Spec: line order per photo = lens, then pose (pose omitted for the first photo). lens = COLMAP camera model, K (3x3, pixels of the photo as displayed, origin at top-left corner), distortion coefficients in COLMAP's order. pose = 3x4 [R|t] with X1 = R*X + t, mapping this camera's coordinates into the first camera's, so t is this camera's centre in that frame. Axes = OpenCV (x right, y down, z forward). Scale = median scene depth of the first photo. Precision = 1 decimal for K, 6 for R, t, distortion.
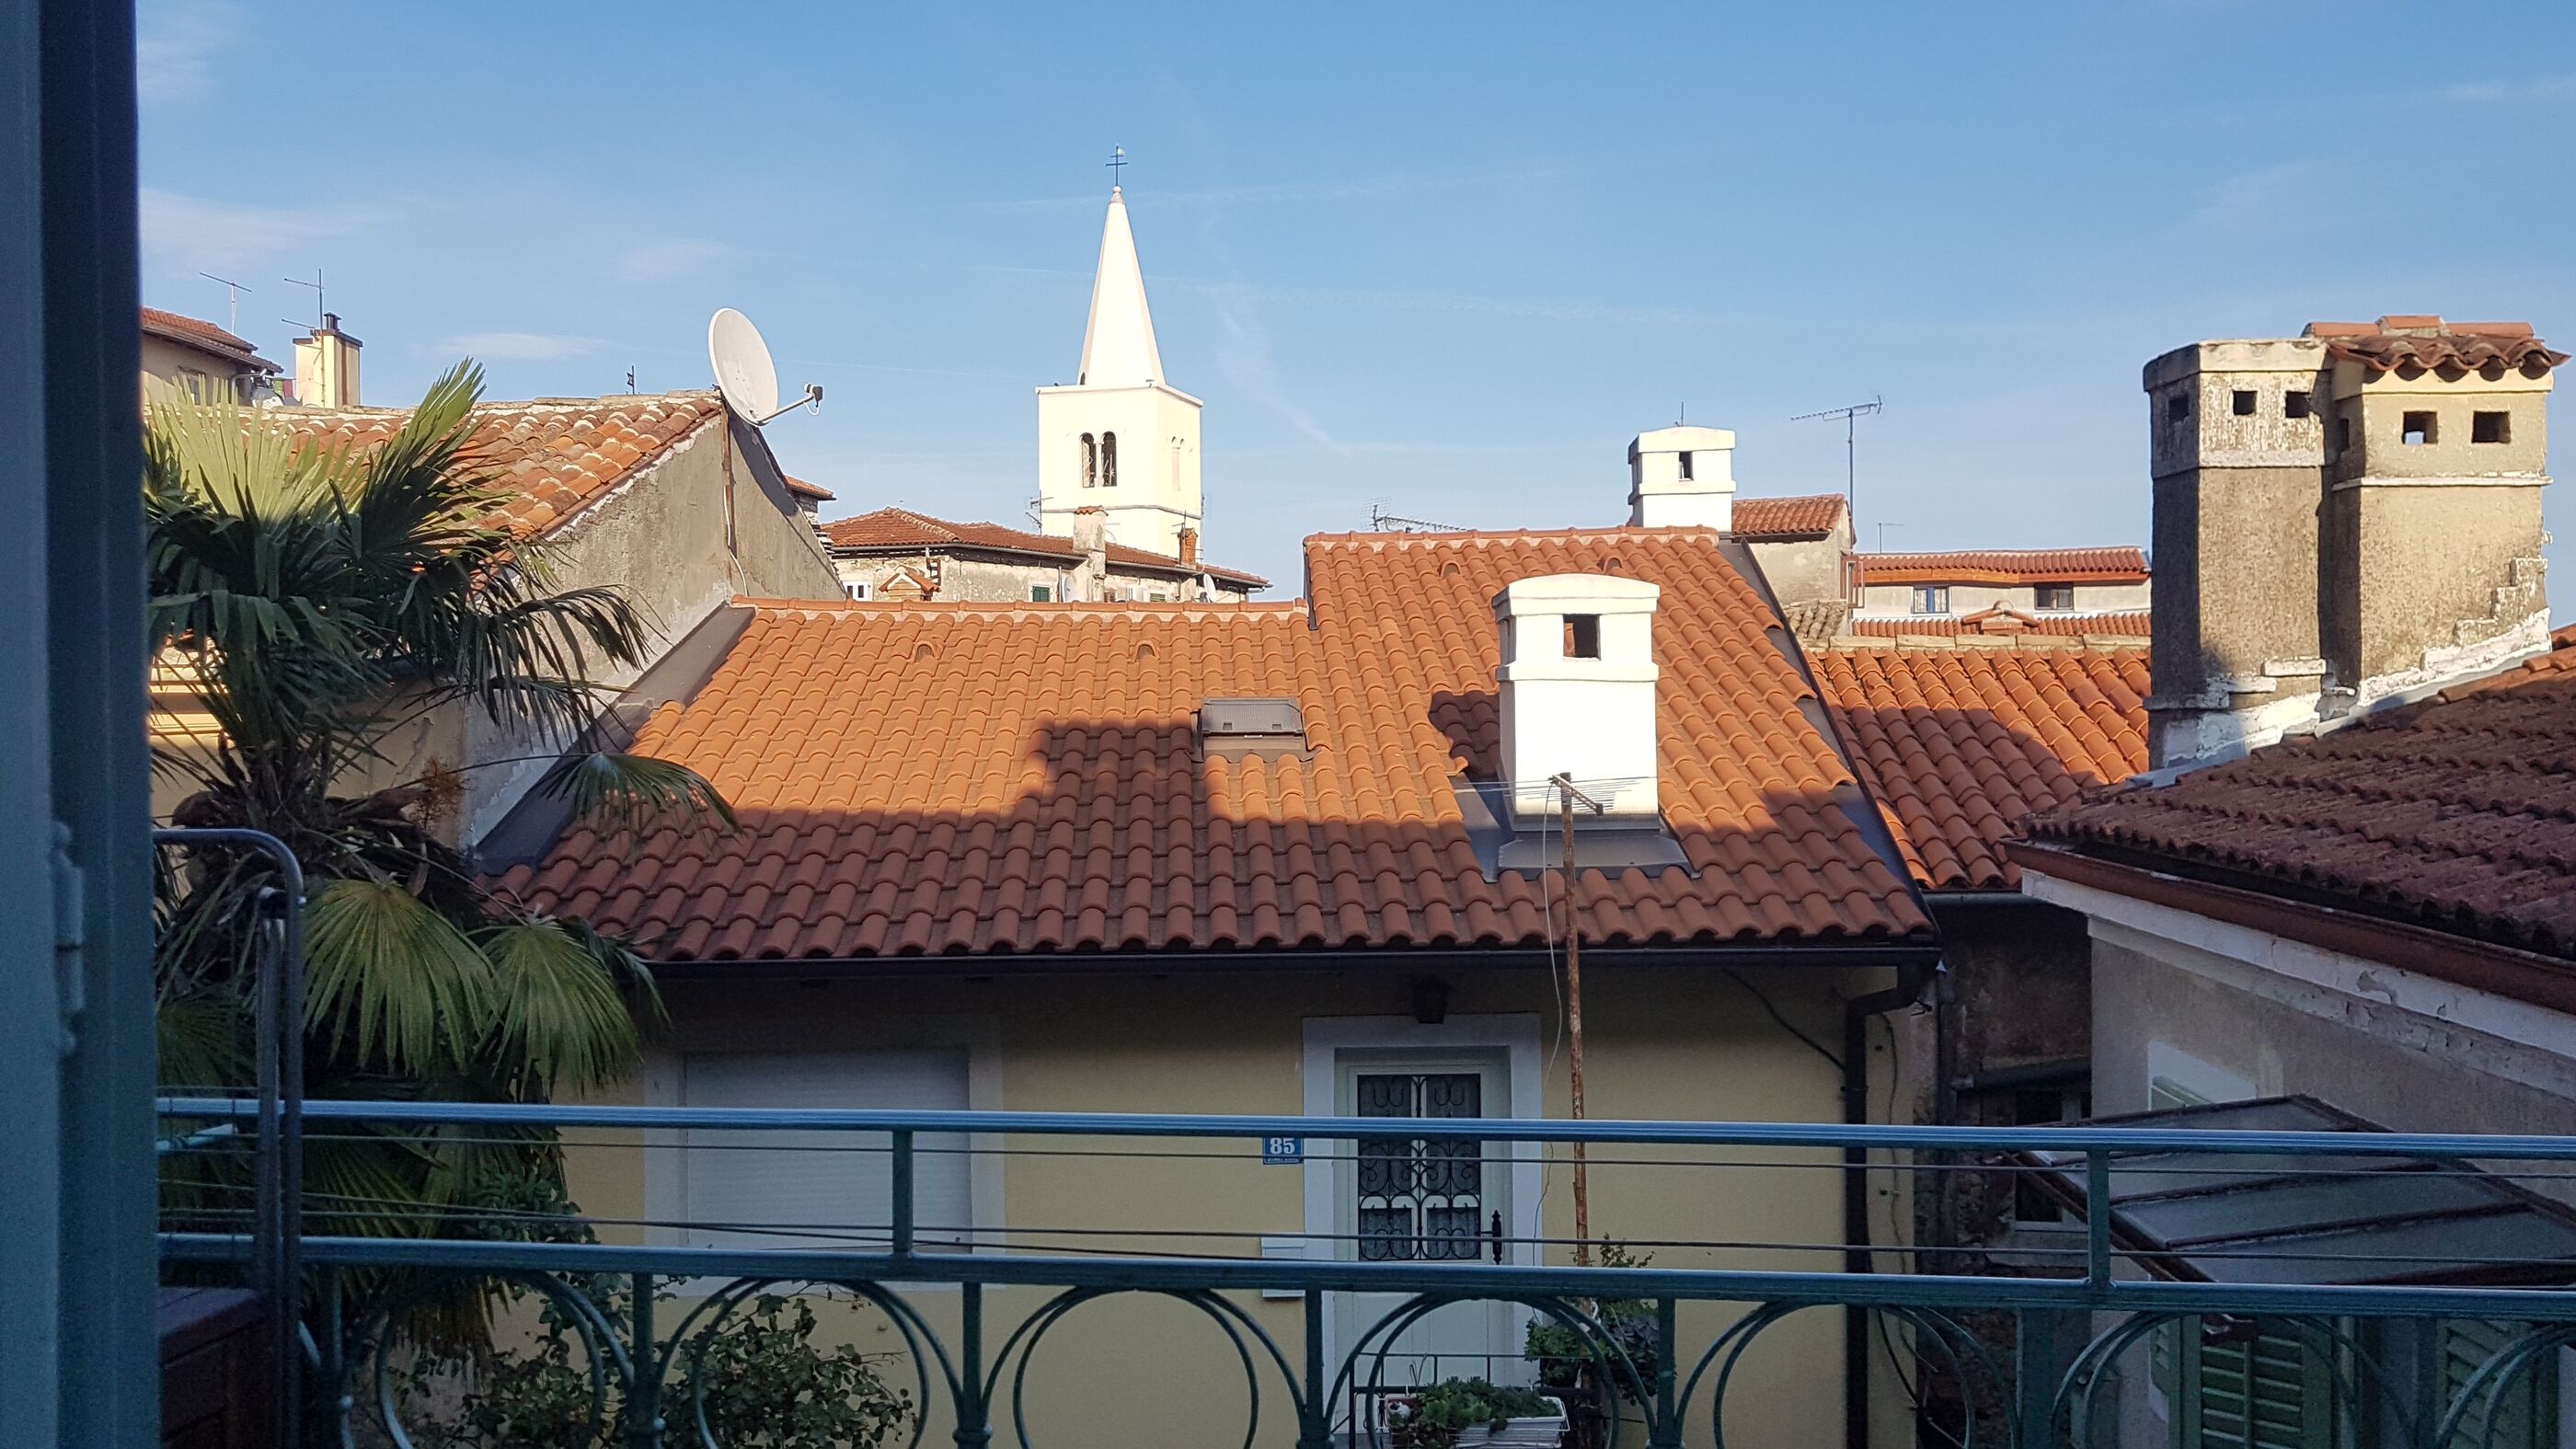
lens RADIAL K [[2040.5, 0, 1304.6], [0, 2040.5, 736.6], [0, 0, 1]] dist [0.000390, -0.007885]
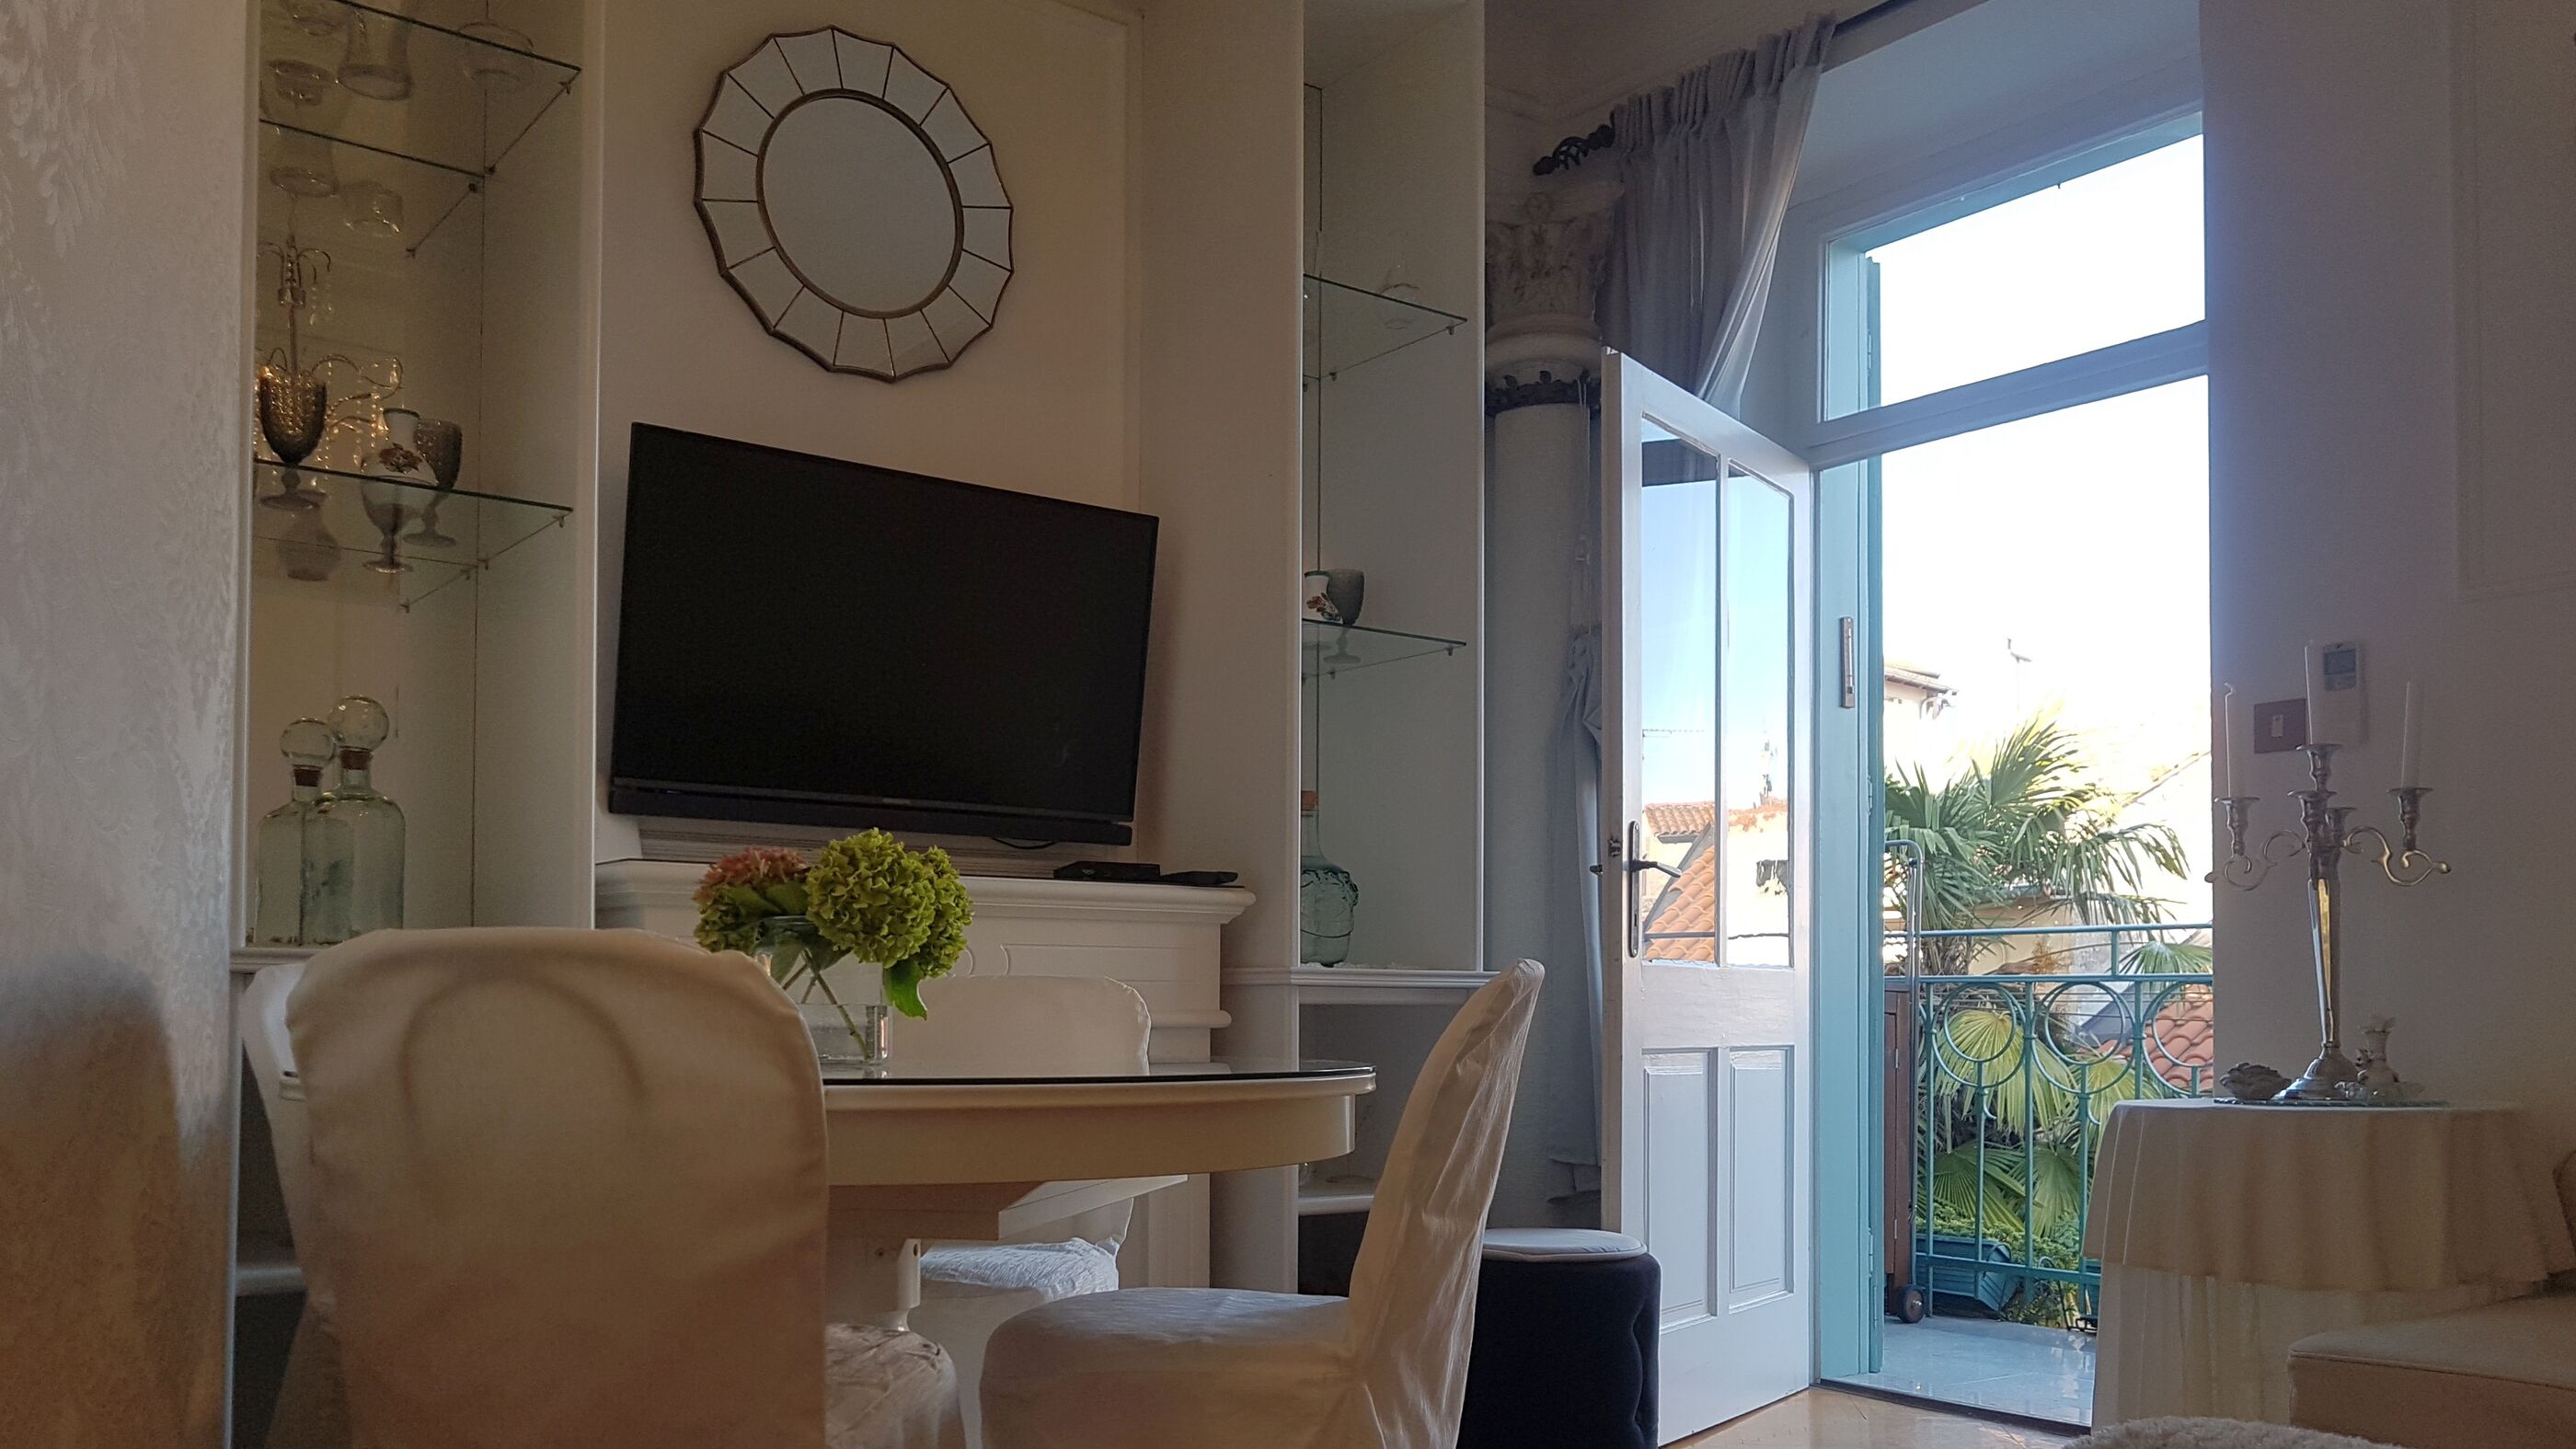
lens RADIAL K [[2040.5, 0, 1211.8], [0, 2040.5, 949.5], [0, 0, 1]] dist [0.000390, -0.007885]
pose [[0.684658, -0.009280, -0.728805, 0.223563], [-0.023801, 0.999101, -0.035081, 0.076620], [0.728476, 0.041365, 0.683822, -0.415594]]
